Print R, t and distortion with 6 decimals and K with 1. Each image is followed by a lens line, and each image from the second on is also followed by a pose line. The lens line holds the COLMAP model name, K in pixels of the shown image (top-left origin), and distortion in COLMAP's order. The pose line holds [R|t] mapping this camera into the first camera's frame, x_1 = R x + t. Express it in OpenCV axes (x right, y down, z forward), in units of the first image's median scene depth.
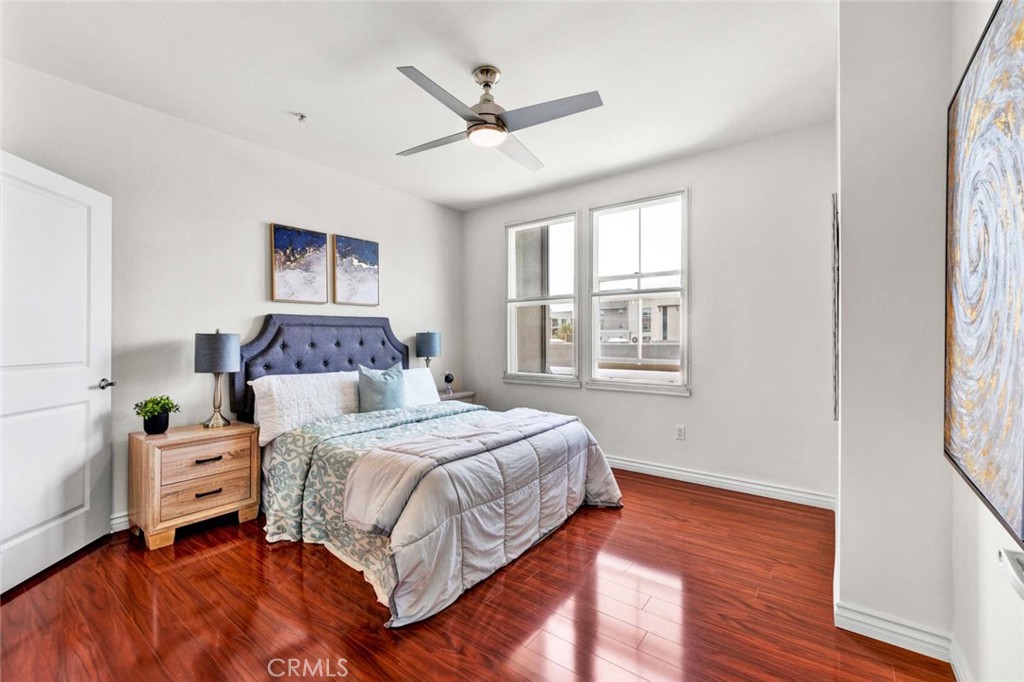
lens RADIAL K [[443.2, 0, 512.0], [0, 443.2, 341.0], [0, 0, 1]] dist [-0.002155, -0.000115]
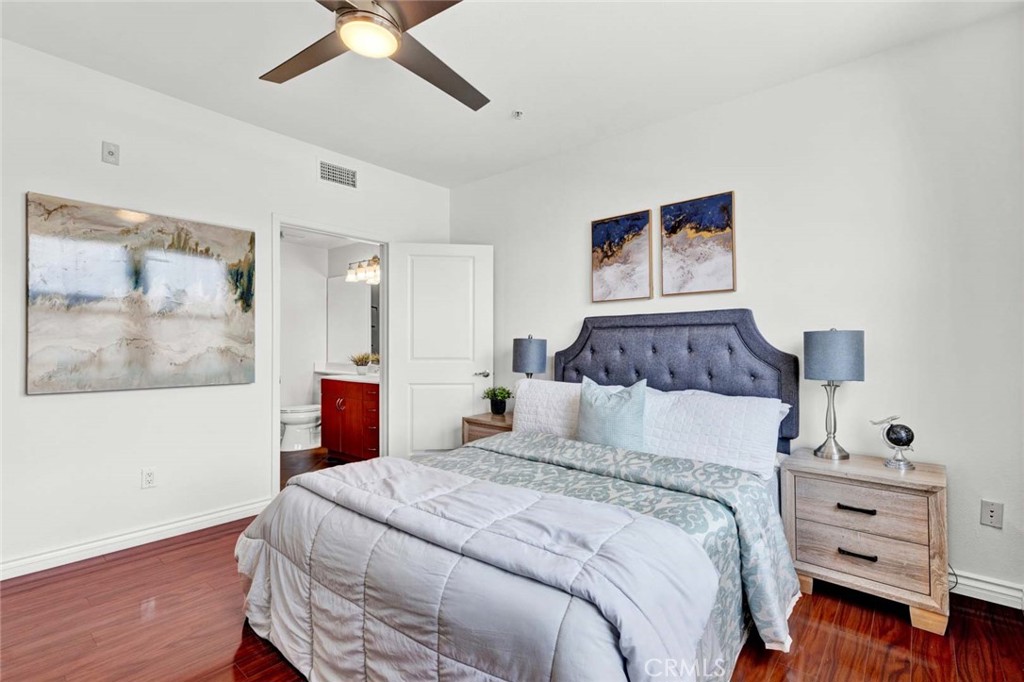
lens RADIAL K [[443.2, 0, 512.0], [0, 443.2, 341.0], [0, 0, 1]] dist [-0.002155, -0.000115]
pose [[-0.044199, -0.003663, -0.999016, 0.401540], [-0.006672, 0.999972, -0.003372, -0.004864], [0.999000, 0.006517, -0.044222, 0.834005]]
